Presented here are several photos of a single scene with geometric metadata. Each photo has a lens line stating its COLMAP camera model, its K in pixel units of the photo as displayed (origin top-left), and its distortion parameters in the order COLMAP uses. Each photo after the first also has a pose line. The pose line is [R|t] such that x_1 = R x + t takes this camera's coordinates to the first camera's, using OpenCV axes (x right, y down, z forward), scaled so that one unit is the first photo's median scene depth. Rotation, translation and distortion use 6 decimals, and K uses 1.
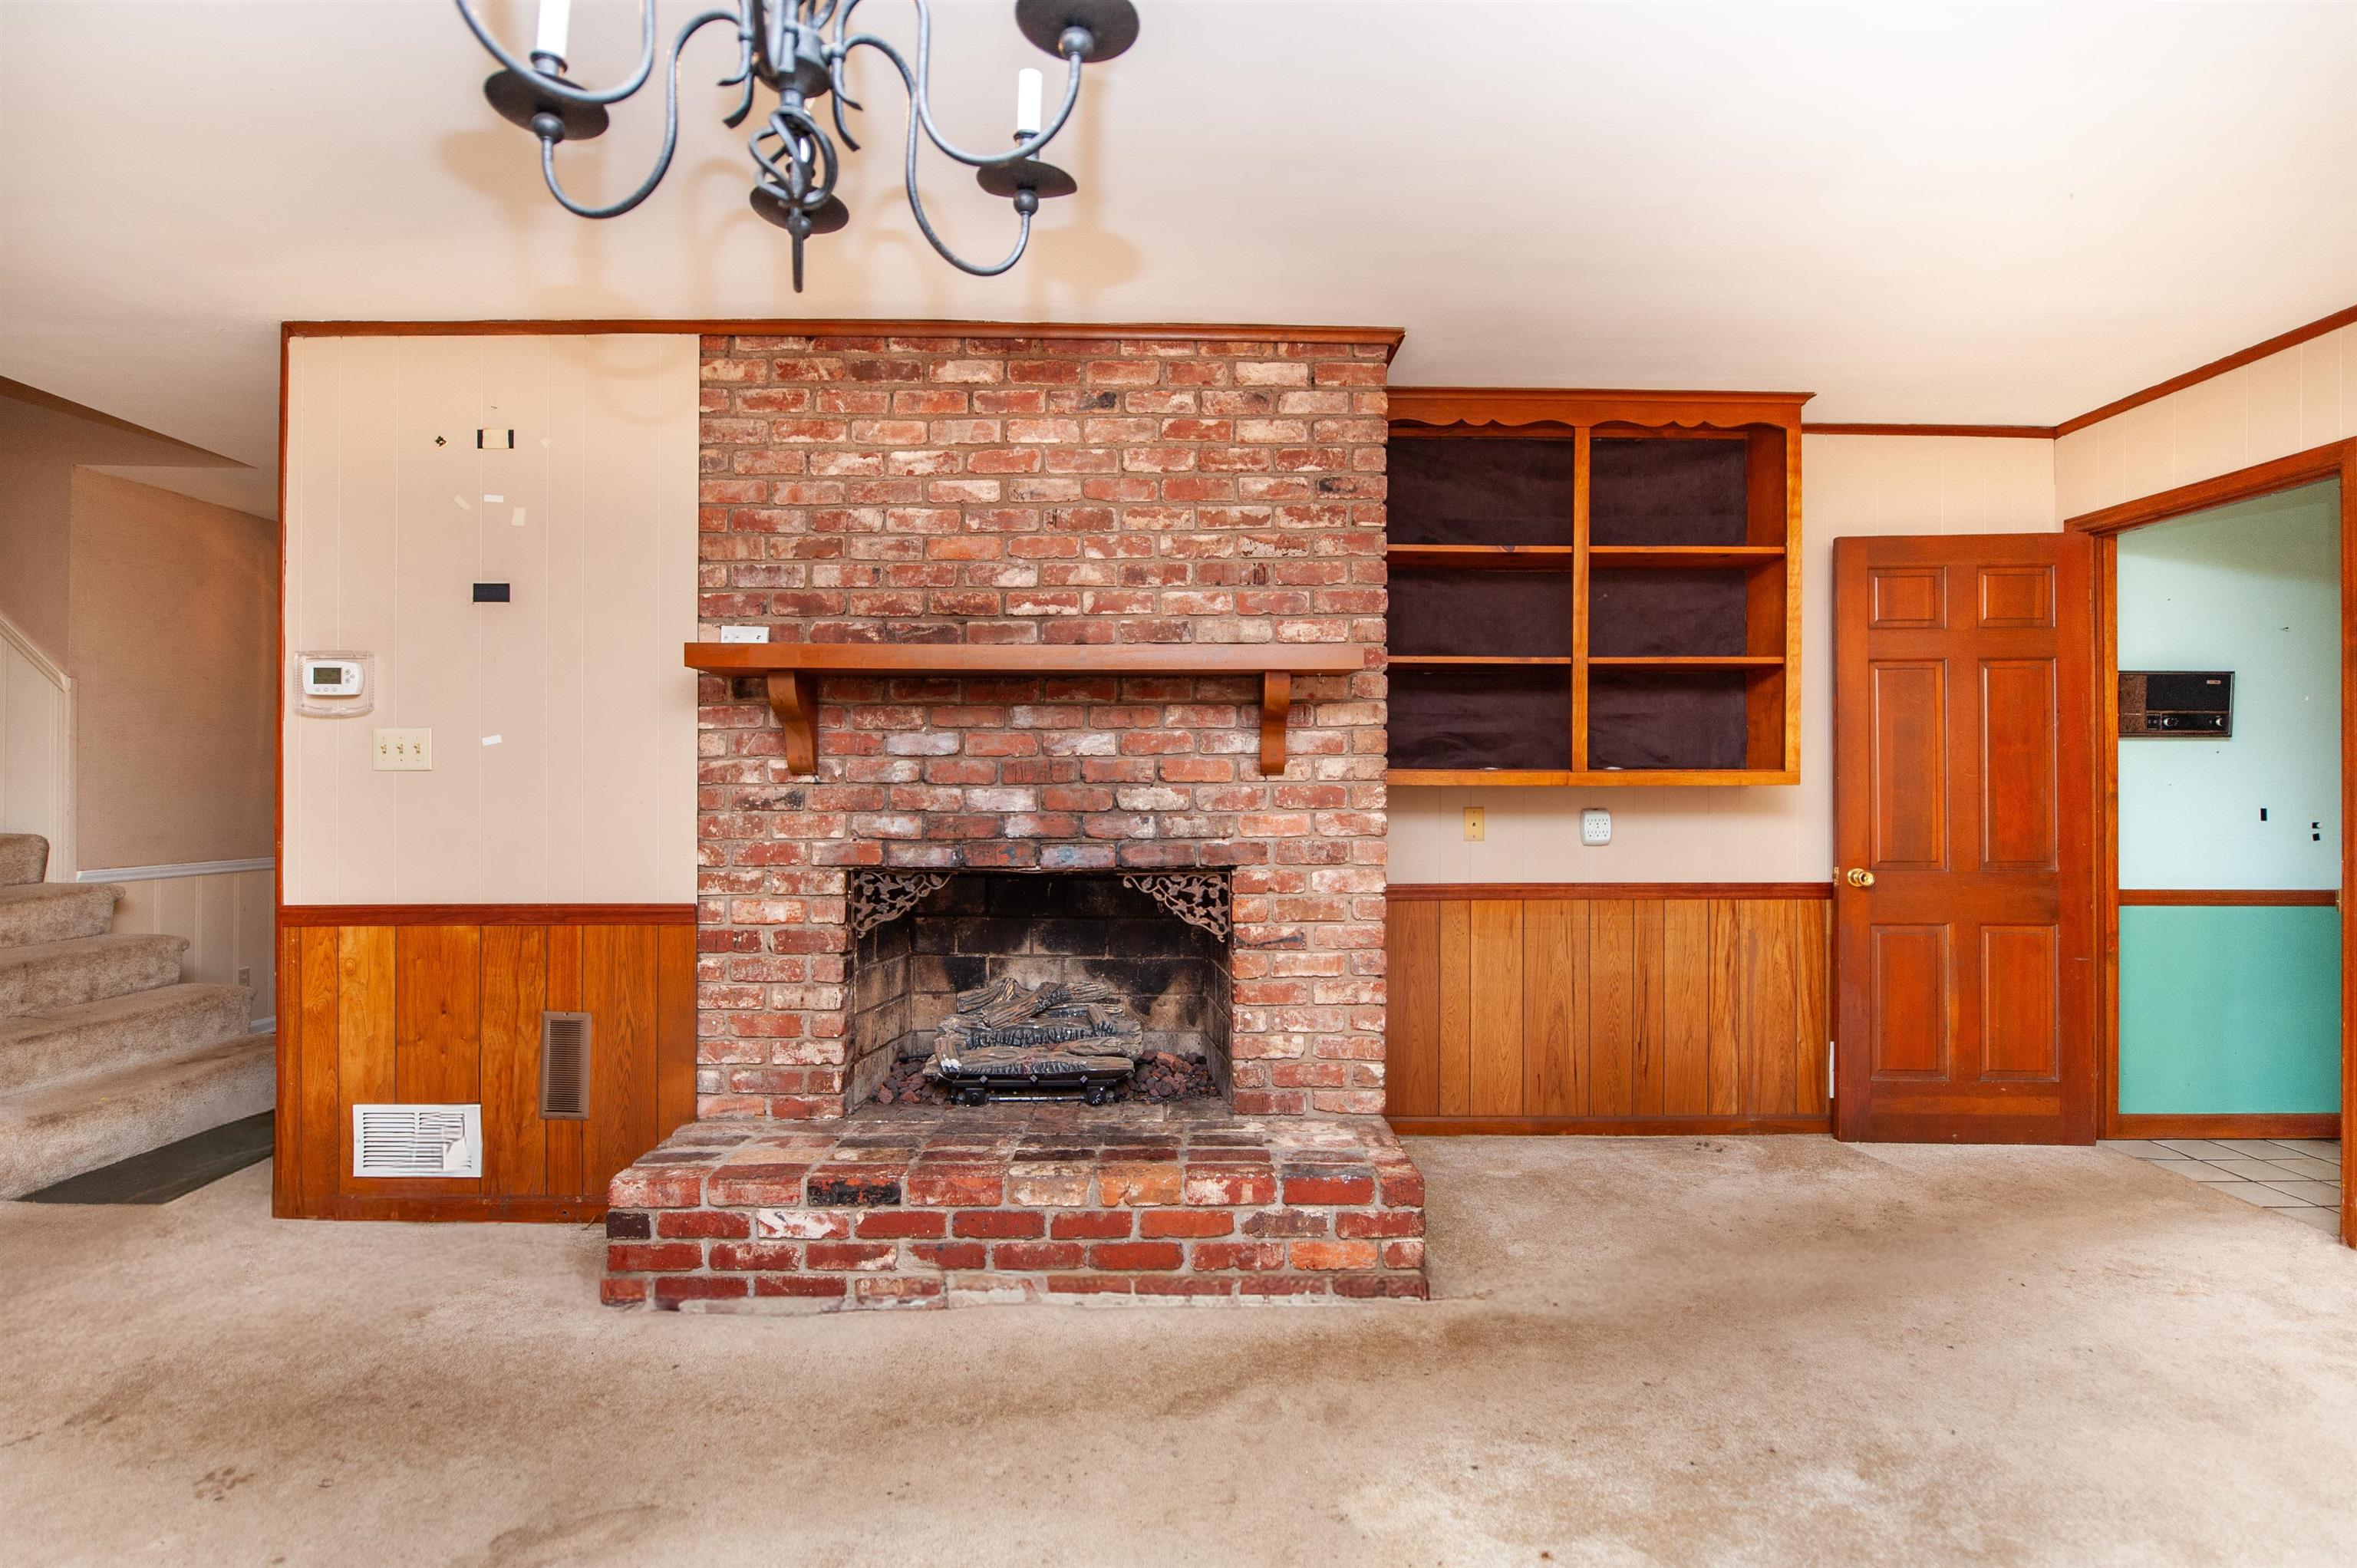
lens RADIAL K [[1116.6, 0, 1195.3], [0, 1116.6, 783.3], [0, 0, 1]] dist [-0.008320, -0.003350]
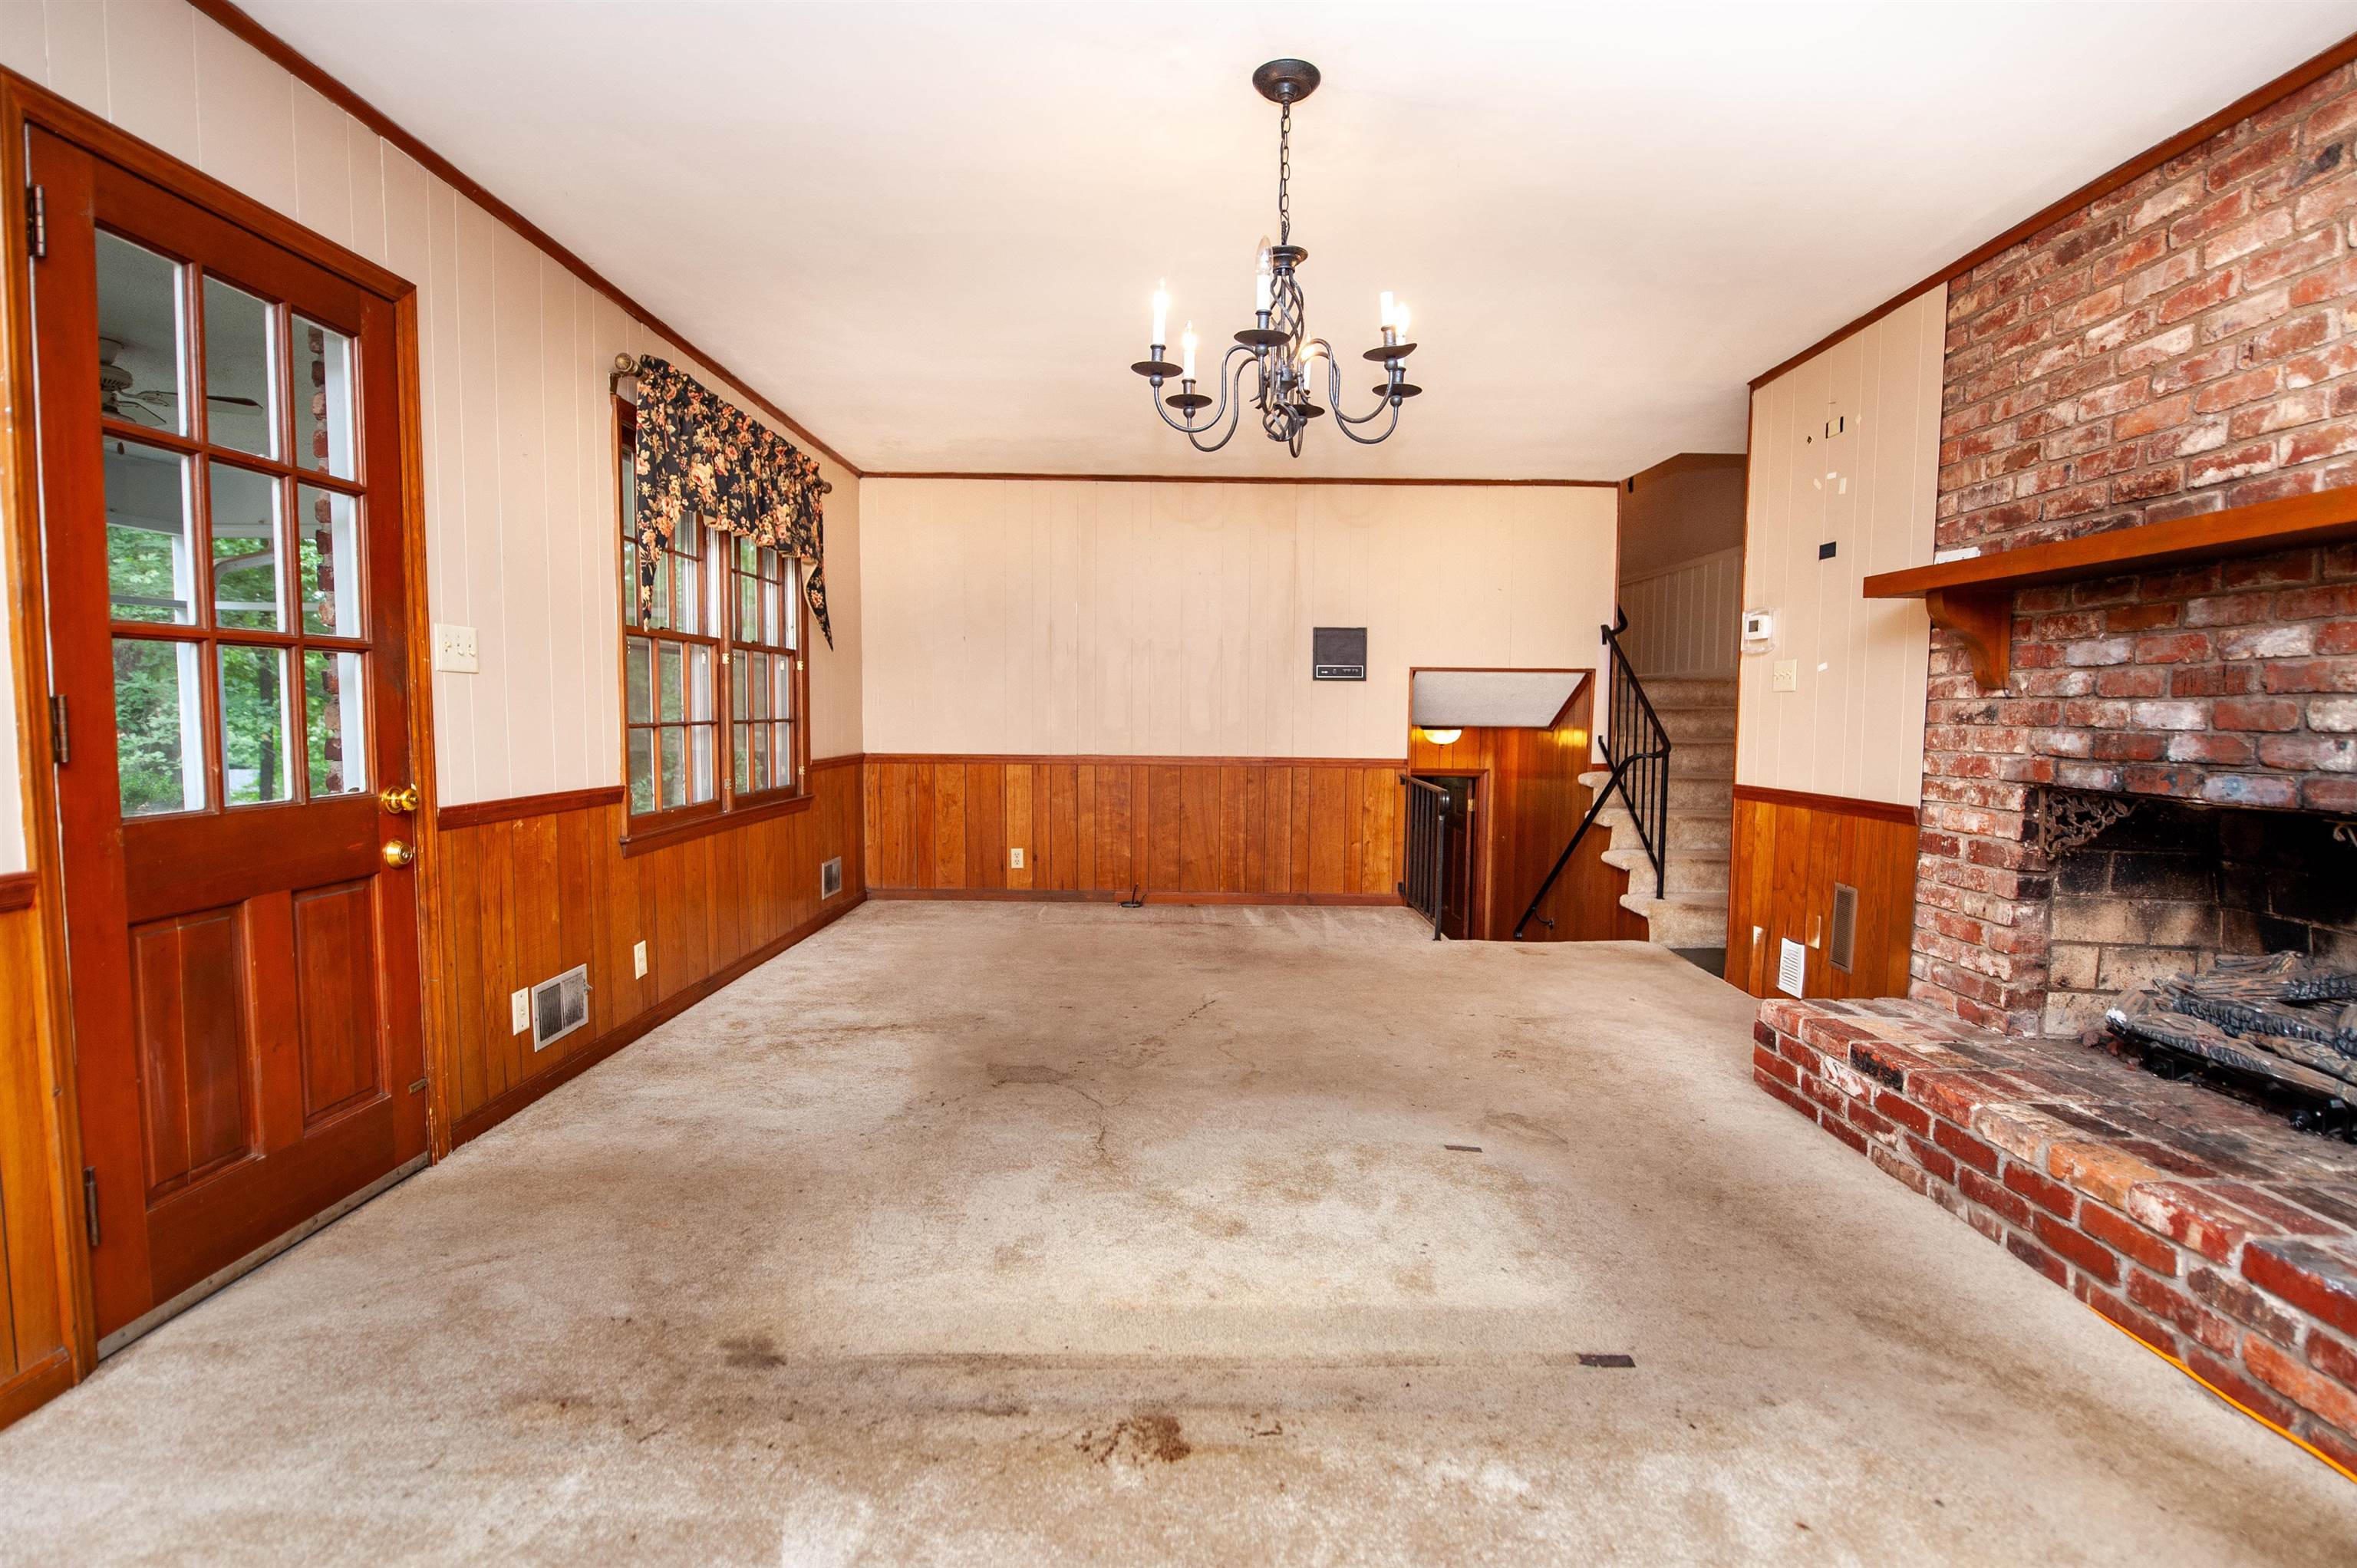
lens RADIAL K [[1116.6, 0, 1178.1], [0, 1116.6, 780.7], [0, 0, 1]] dist [-0.008320, -0.003350]
pose [[-0.020820, 0.063576, -0.997760, 0.670703], [-0.005047, 0.997957, 0.063694, 0.014631], [0.999771, 0.006361, -0.020456, 0.280479]]
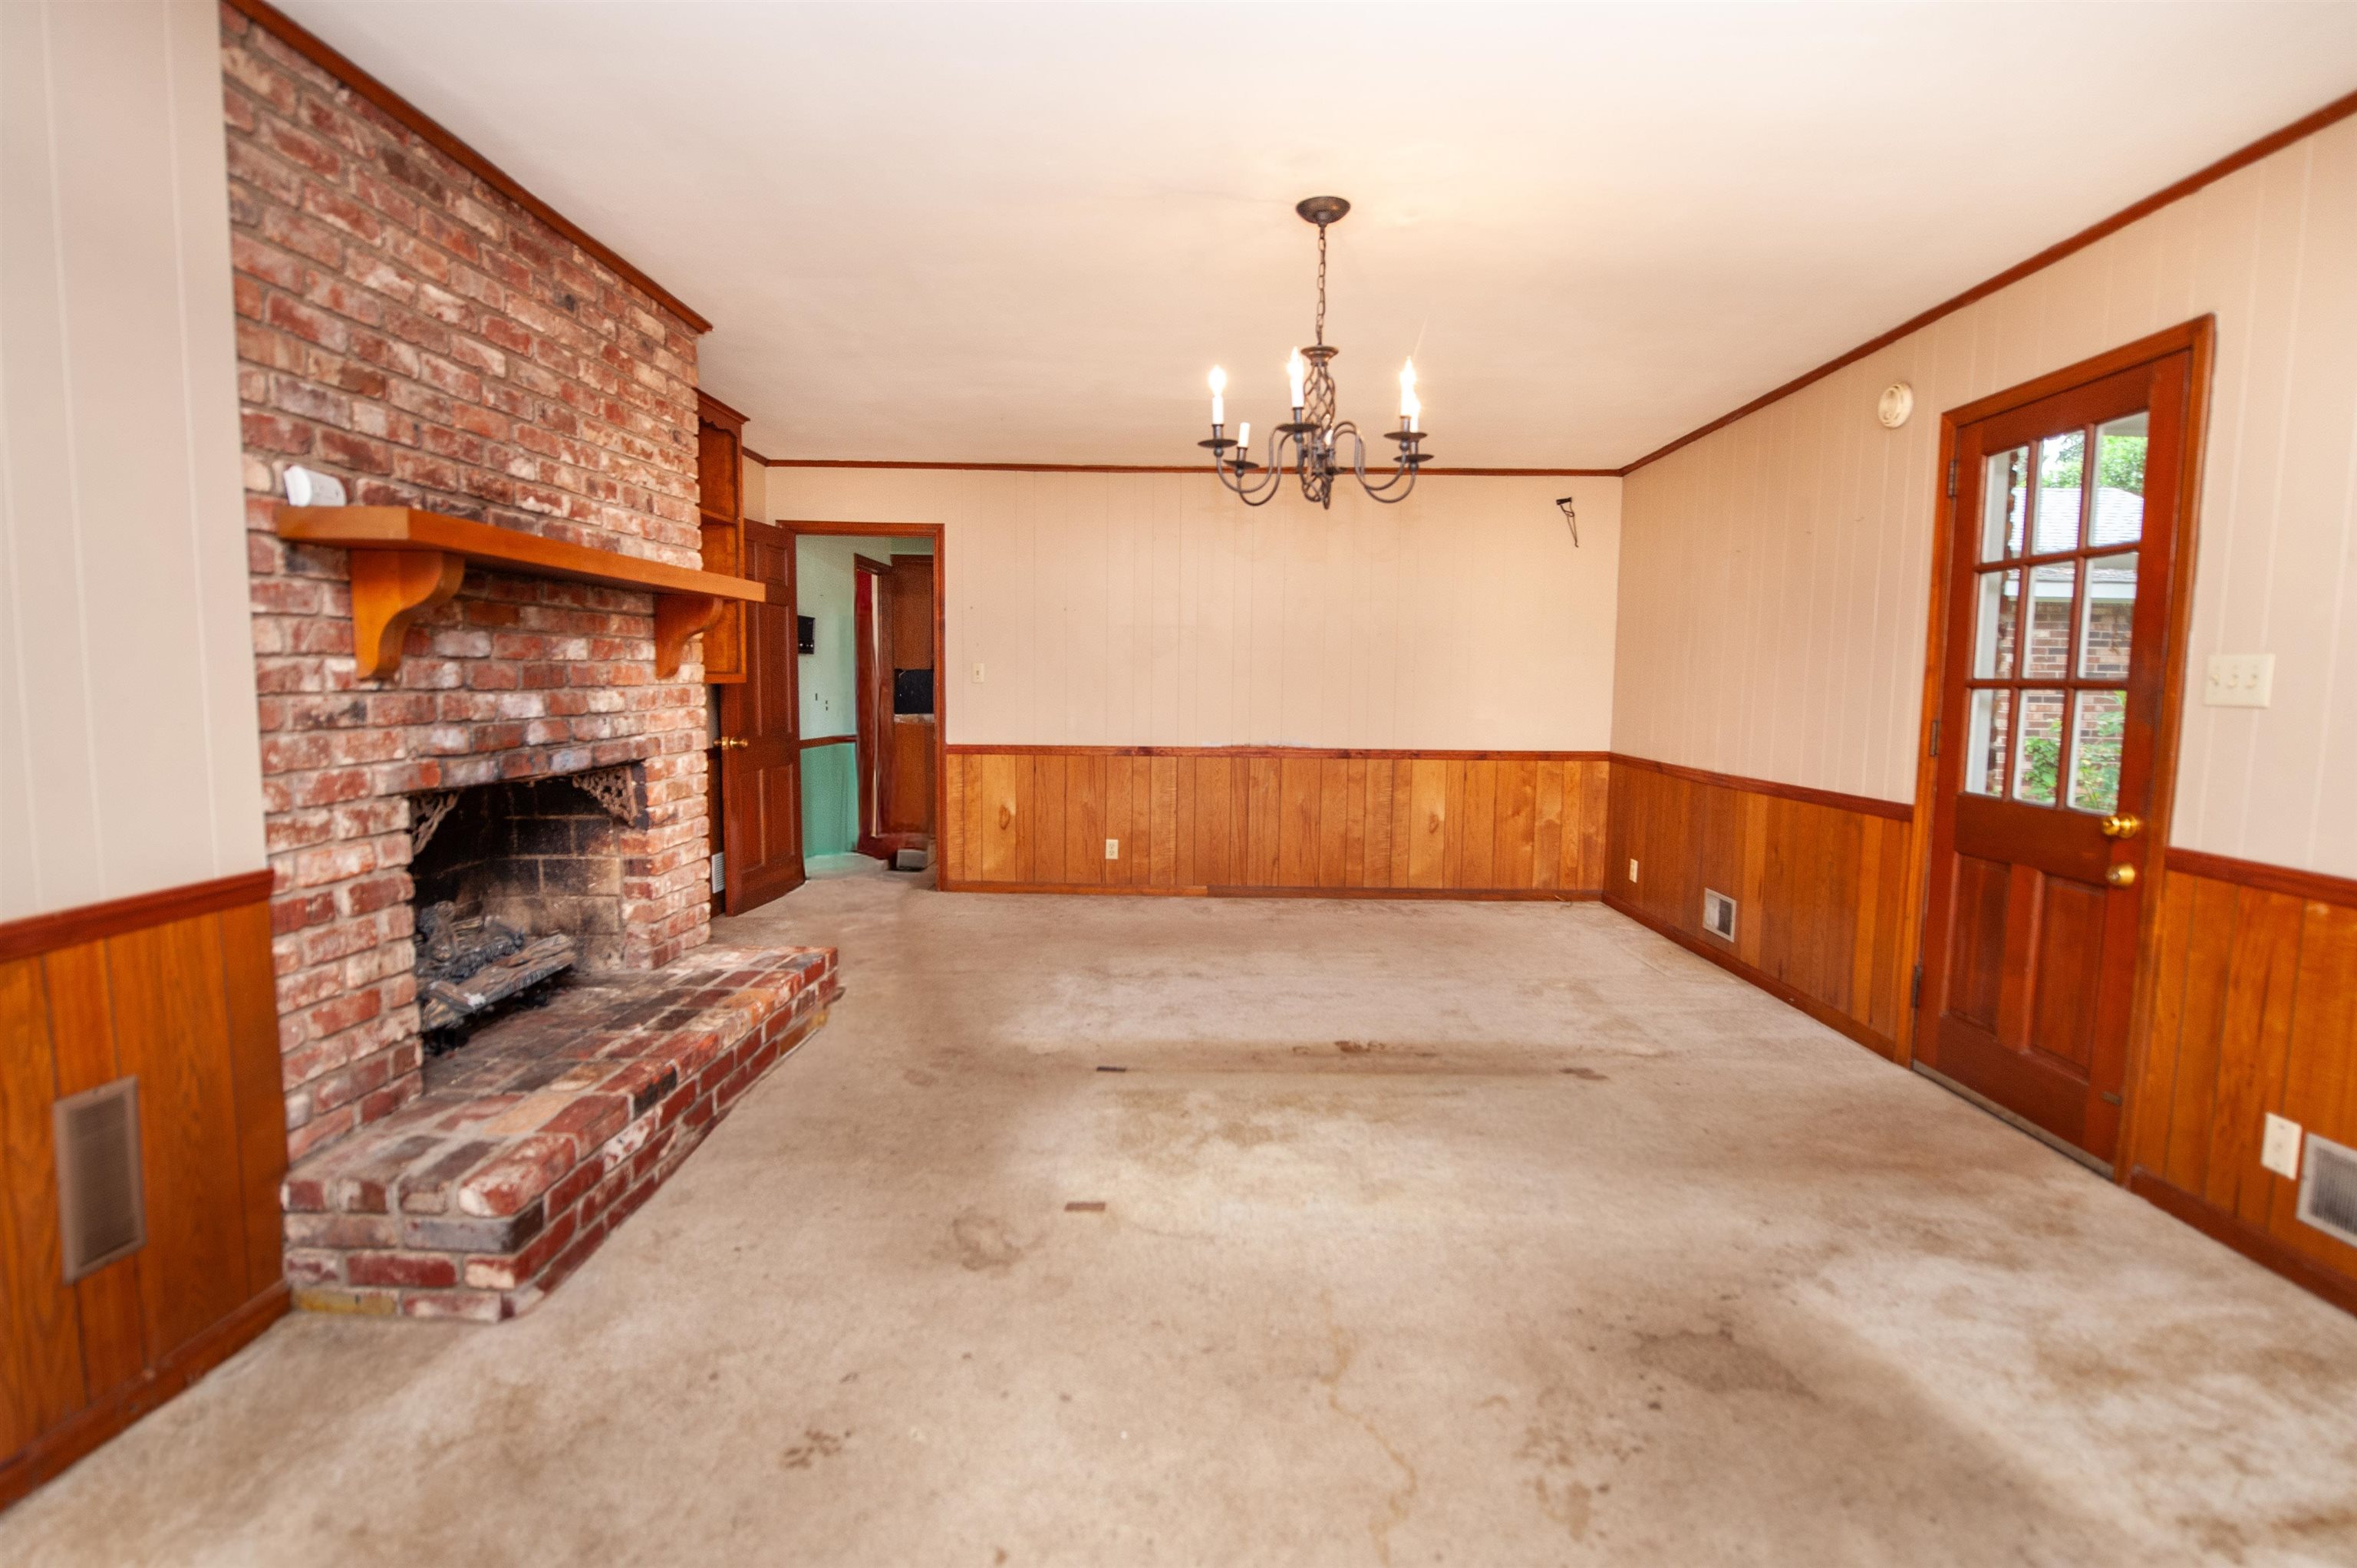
lens RADIAL K [[1116.6, 0, 1174.9], [0, 1116.6, 777.5], [0, 0, 1]] dist [-0.008320, -0.003350]
pose [[0.046457, -0.089102, 0.994938, -1.092376], [-0.019556, 0.995742, 0.090087, -0.020477], [-0.998729, -0.023643, 0.044517, 0.407866]]
